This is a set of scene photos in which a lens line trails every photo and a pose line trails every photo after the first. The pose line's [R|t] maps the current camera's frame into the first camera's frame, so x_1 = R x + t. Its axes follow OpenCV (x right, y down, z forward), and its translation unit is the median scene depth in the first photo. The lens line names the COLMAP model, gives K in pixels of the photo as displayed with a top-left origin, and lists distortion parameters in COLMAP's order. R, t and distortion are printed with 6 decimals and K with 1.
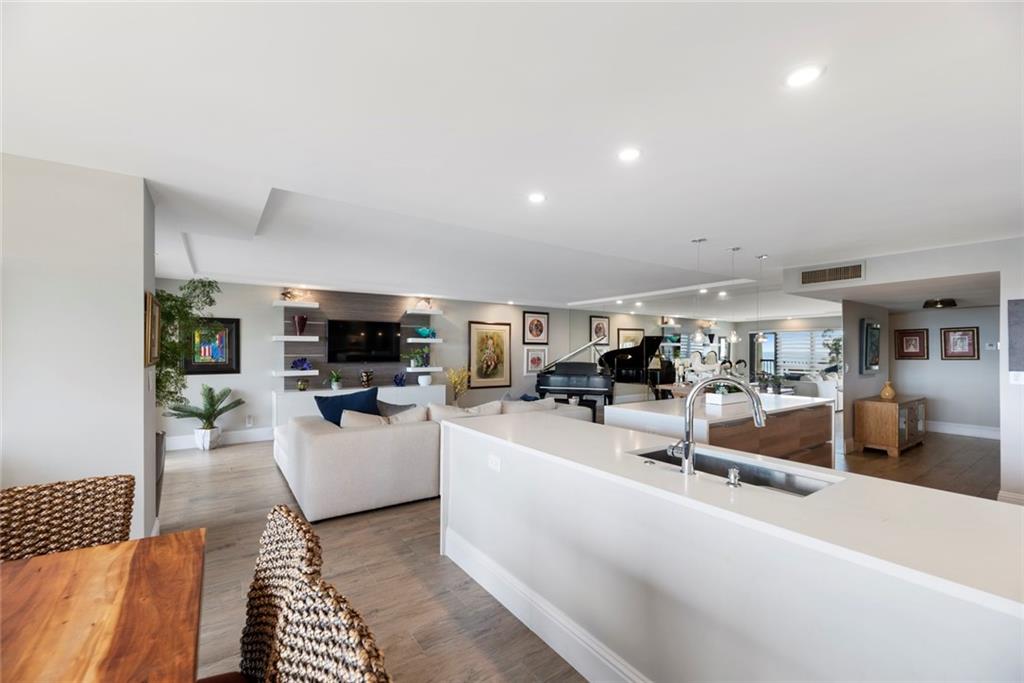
lens RADIAL K [[419.1, 0, 511.1], [0, 419.1, 351.7], [0, 0, 1]] dist [0.001150, 0.000088]
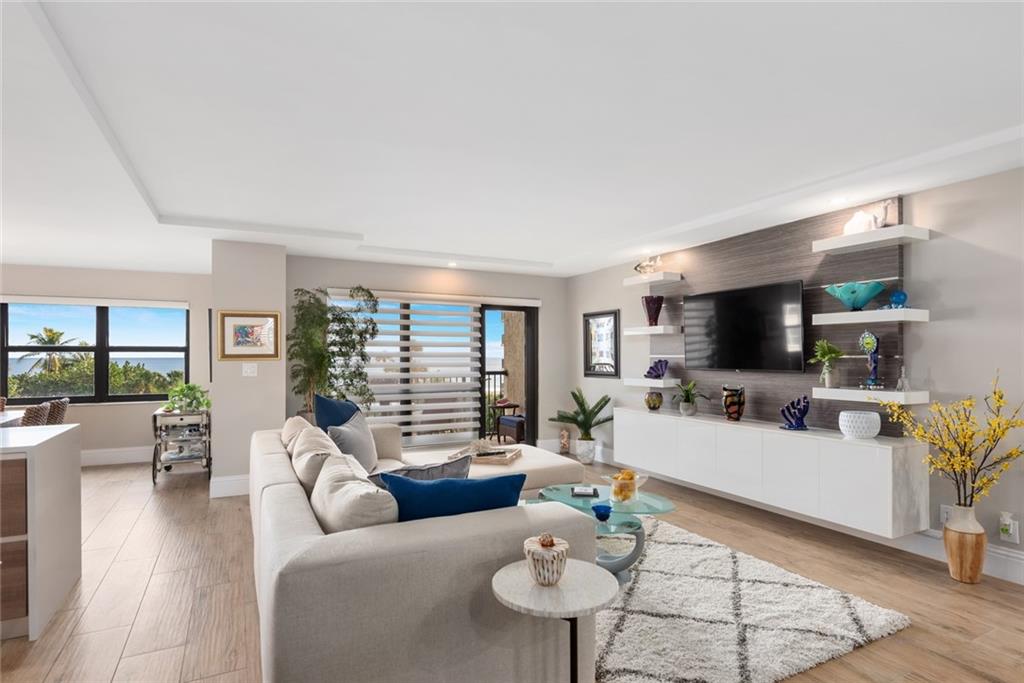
lens RADIAL K [[540.5, 0, 512.4], [0, 540.5, 353.3], [0, 0, 1]] dist [-0.001199, -0.000561]
pose [[-0.133107, -0.003980, -0.991094, 0.308790], [0.001164, 0.999991, -0.004172, 0.006551], [0.991101, -0.001709, -0.133102, 0.750502]]
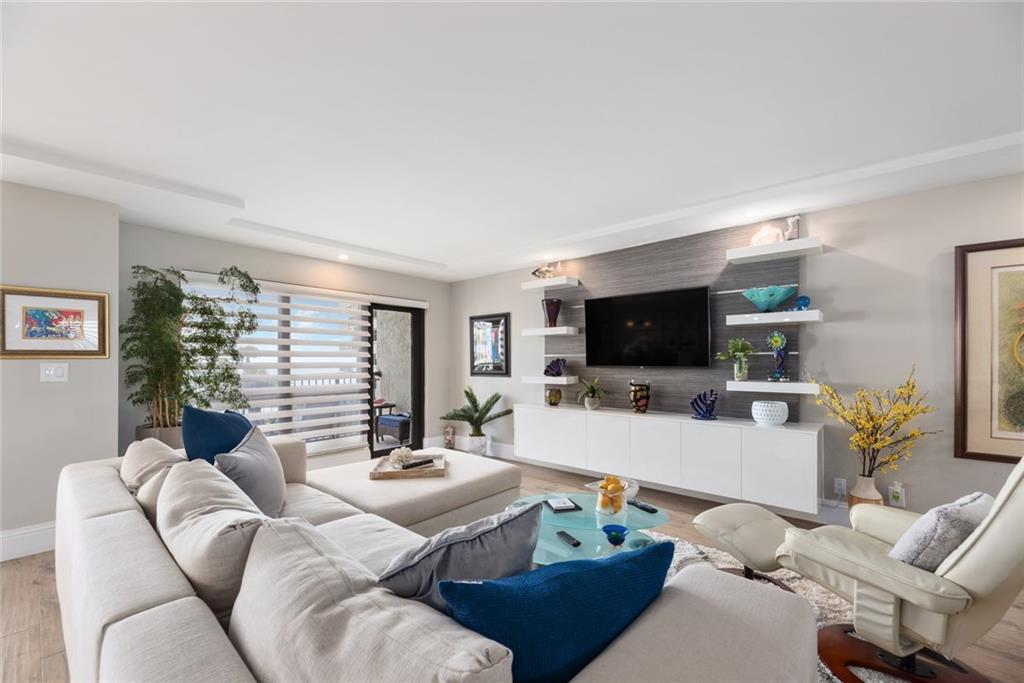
lens RADIAL K [[422.0, 0, 509.4], [0, 422.0, 358.5], [0, 0, 1]] dist [-0.000442, 0.000063]
pose [[0.240195, -0.004376, -0.970715, 0.142701], [0.003147, 0.999988, -0.003729, 0.014105], [0.970719, -0.002159, 0.240206, 0.636944]]
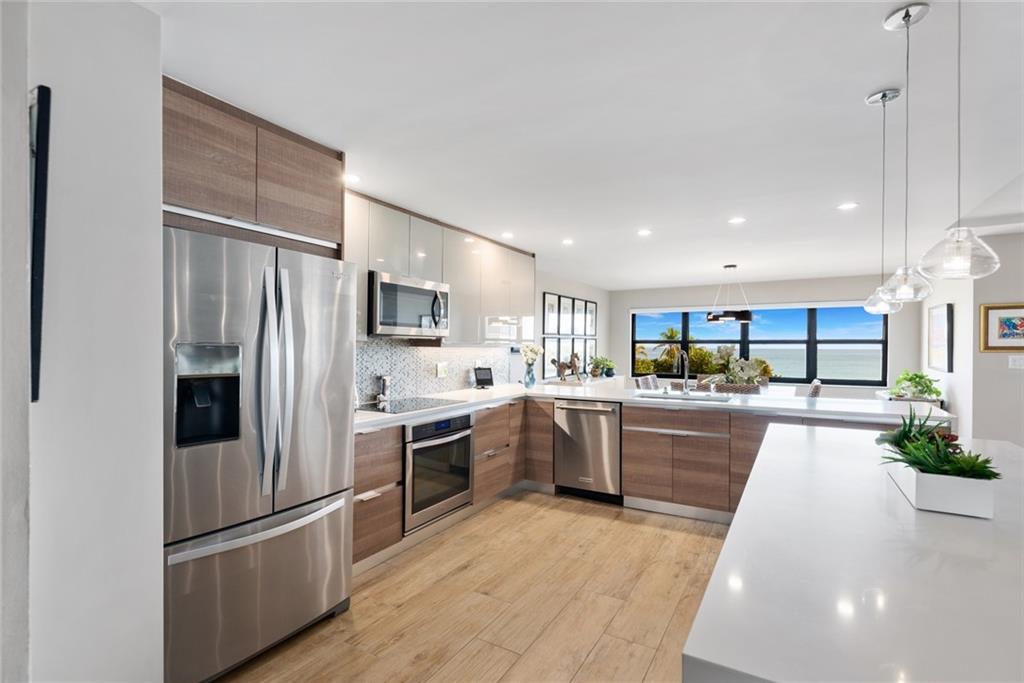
lens RADIAL K [[476.6, 0, 510.8], [0, 476.6, 349.0], [0, 0, 1]] dist [-0.000054, -0.000048]
pose [[-0.909909, -0.001009, -0.414807, 0.490889], [-0.003913, 0.999973, 0.006149, 0.006471], [0.414790, 0.007218, -0.909889, 0.613968]]
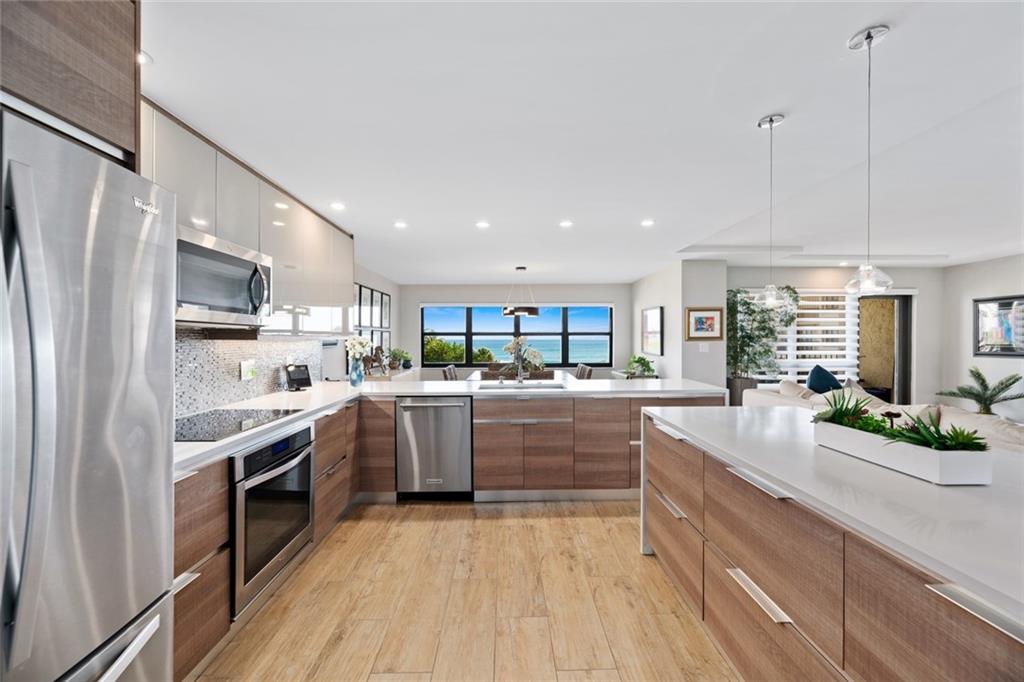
lens RADIAL K [[423.6, 0, 508.7], [0, 423.6, 342.4], [0, 0, 1]] dist [-0.002724, -0.000270]
pose [[-0.560125, 0.008016, -0.828369, 0.514355], [0.002608, 0.999965, 0.007912, 0.007612], [0.828404, 0.002271, -0.560127, 0.478881]]
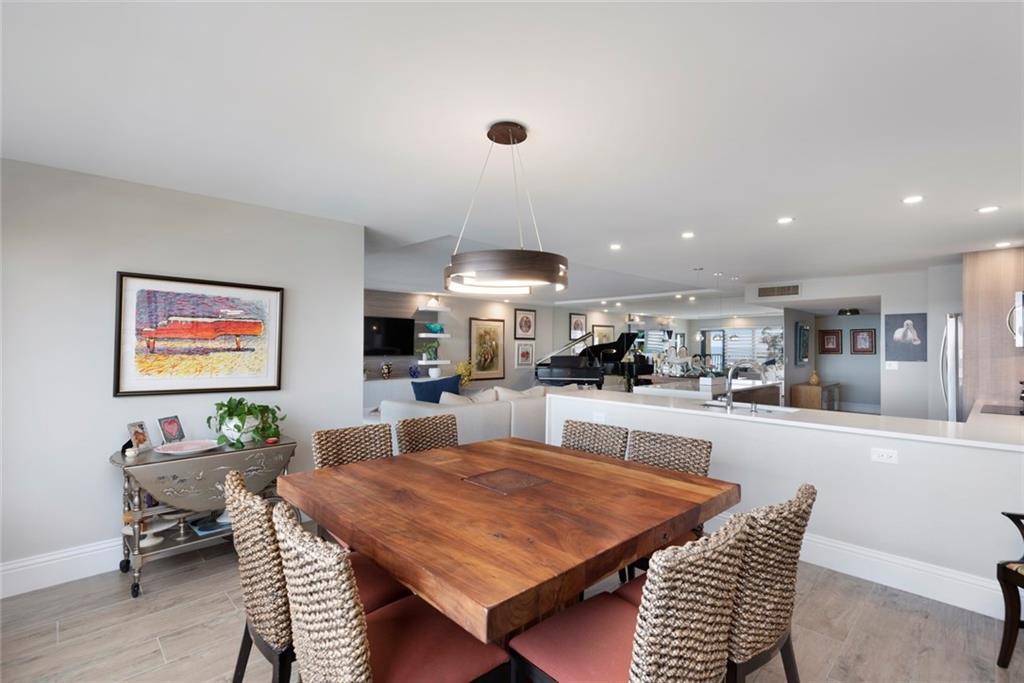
lens RADIAL K [[462.8, 0, 515.4], [0, 462.8, 345.2], [0, 0, 1]] dist [-0.000091, -0.000017]
pose [[0.986713, 0.004756, 0.162400, -0.192528], [-0.004485, 0.999988, -0.002035, -0.000608], [-0.162408, 0.001280, 0.986723, -0.204845]]
